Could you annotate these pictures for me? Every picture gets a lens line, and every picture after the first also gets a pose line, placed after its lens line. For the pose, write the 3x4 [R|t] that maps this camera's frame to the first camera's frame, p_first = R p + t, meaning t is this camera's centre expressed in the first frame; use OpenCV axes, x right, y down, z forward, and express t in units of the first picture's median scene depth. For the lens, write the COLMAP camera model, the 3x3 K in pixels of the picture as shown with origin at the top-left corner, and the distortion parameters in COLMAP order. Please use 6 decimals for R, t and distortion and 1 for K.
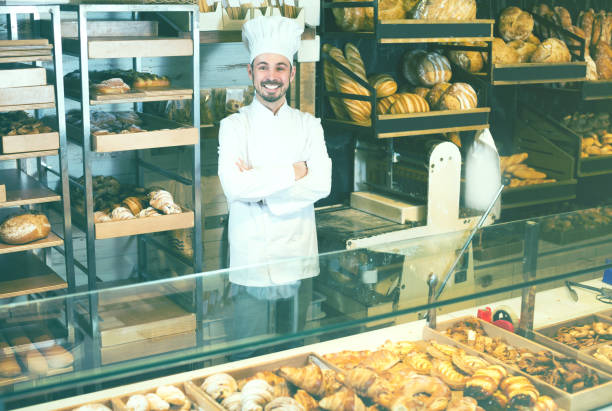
lens RADIAL K [[910.4, 0, 306.0], [0, 910.4, 205.5], [0, 0, 1]] dist [-0.133461, 0.083876]
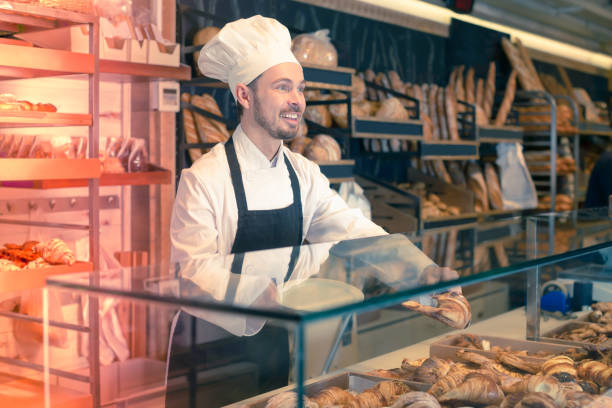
lens RADIAL K [[911.5, 0, 306.0], [0, 911.5, 204.0], [0, 0, 1]] dist [-0.185639, 0.382514]
pose [[0.926935, -0.025865, 0.374329, -0.252566], [0.088932, 0.984340, -0.152205, 0.097889], [-0.364530, 0.174374, 0.914719, 0.172231]]
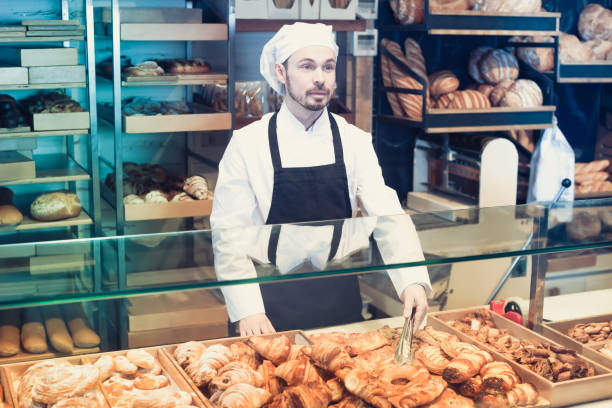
lens RADIAL K [[940.4, 0, 306.0], [0, 940.4, 204.0], [0, 0, 1]] dist [-0.157488, 0.205756]
pose [[0.986315, 0.031162, -0.161901, 0.129851], [-0.037338, 0.998681, -0.035244, 0.046394], [0.160589, 0.040807, 0.986177, 0.002974]]
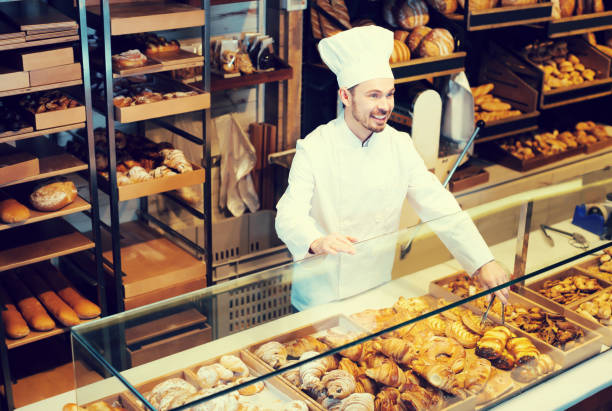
lens RADIAL K [[947.4, 0, 306.0], [0, 947.4, 205.5], [0, 0, 1]] dist [-0.146892, 0.043824]
pose [[0.995296, -0.021991, 0.094347, -0.112498], [0.007456, 0.988394, 0.151727, -0.120660], [-0.096589, -0.150310, 0.983909, -0.119211]]
